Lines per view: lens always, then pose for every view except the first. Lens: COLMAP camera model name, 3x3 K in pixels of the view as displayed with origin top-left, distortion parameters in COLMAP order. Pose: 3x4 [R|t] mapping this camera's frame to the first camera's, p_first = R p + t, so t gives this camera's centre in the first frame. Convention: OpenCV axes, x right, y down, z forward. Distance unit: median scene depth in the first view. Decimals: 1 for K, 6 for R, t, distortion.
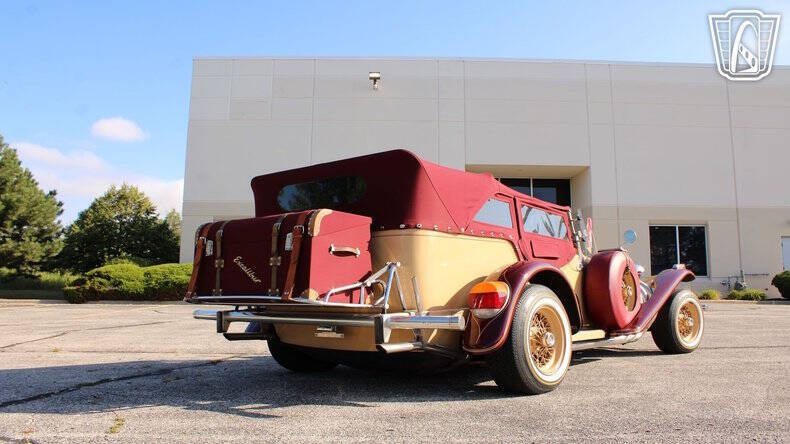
lens RADIAL K [[645.2, 0, 394.5], [0, 645.2, 211.4], [0, 0, 1]] dist [-0.156650, 0.147353]
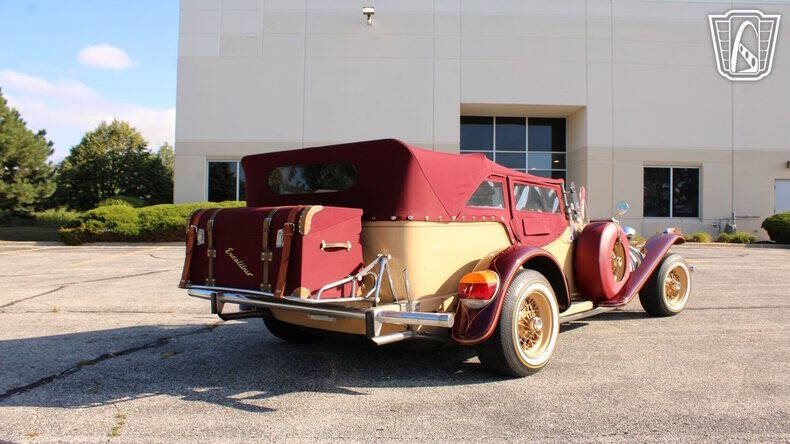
lens RADIAL K [[645.2, 0, 394.5], [0, 645.2, 211.4], [0, 0, 1]] dist [-0.156650, 0.147353]
pose [[0.999970, 0.002813, 0.007241, 0.005728], [-0.003817, 0.989776, 0.142576, -0.114572], [-0.006766, -0.142599, 0.989757, 0.011600]]
